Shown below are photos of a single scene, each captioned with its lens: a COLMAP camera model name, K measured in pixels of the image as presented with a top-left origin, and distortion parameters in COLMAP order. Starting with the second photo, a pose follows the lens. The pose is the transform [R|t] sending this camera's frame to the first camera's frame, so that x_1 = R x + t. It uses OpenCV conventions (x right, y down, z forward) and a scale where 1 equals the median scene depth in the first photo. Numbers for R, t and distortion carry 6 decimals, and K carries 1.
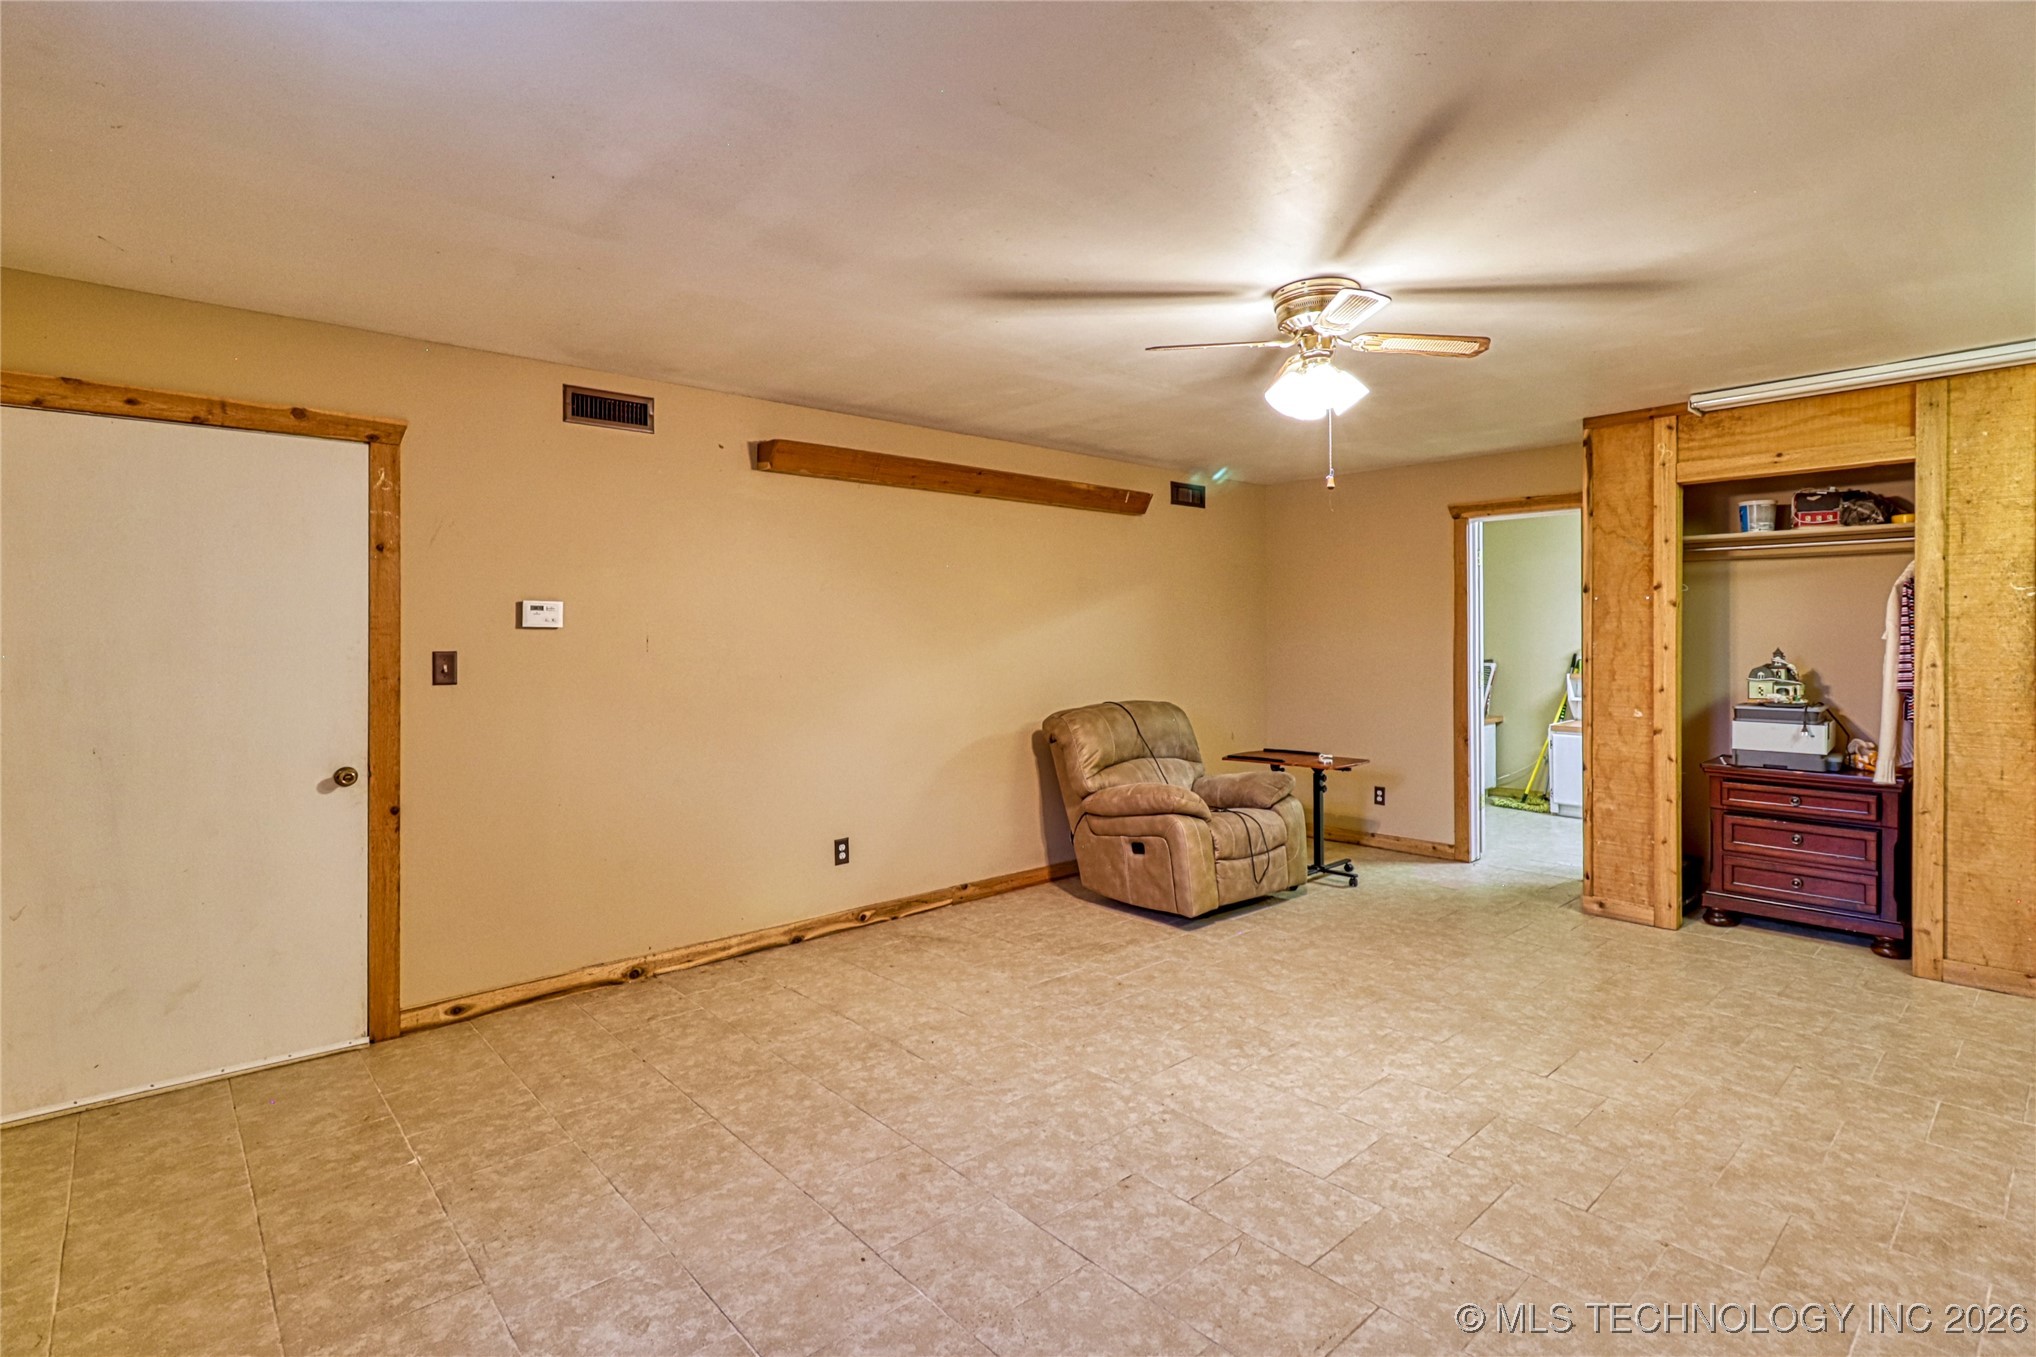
lens RADIAL K [[990.1, 0, 1055.3], [0, 990.1, 645.3], [0, 0, 1]] dist [-0.000330, 0.003181]
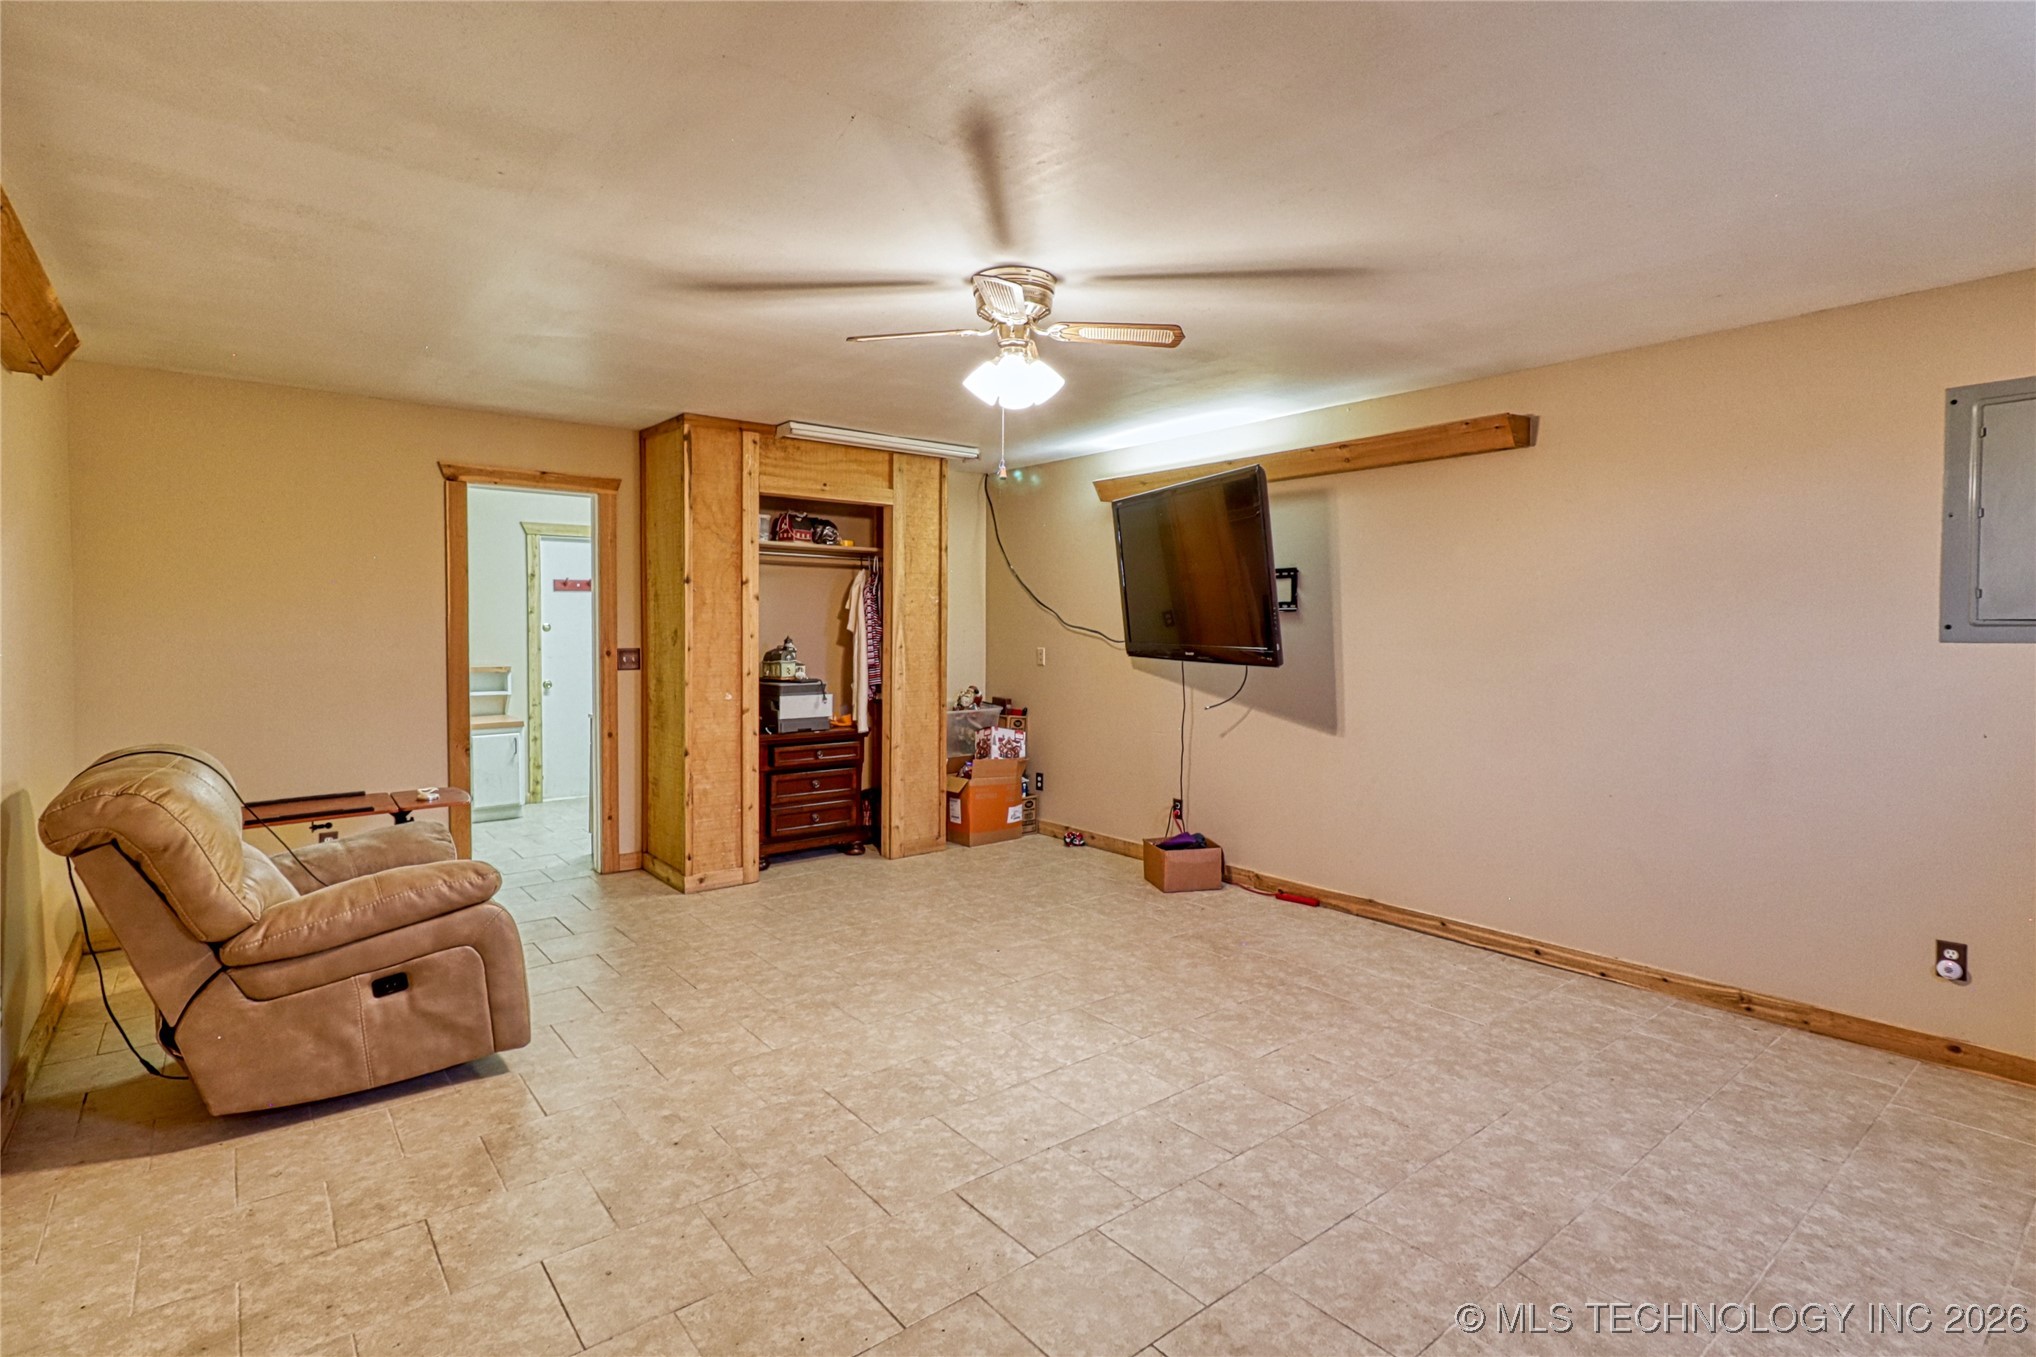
lens RADIAL K [[990.1, 0, 1021.3], [0, 990.1, 663.5], [0, 0, 1]] dist [-0.000330, 0.003181]
pose [[0.062330, -0.033599, 0.997490, -0.549757], [0.004959, 0.999431, 0.033354, -0.003245], [-0.998043, 0.002867, 0.062461, 0.688936]]
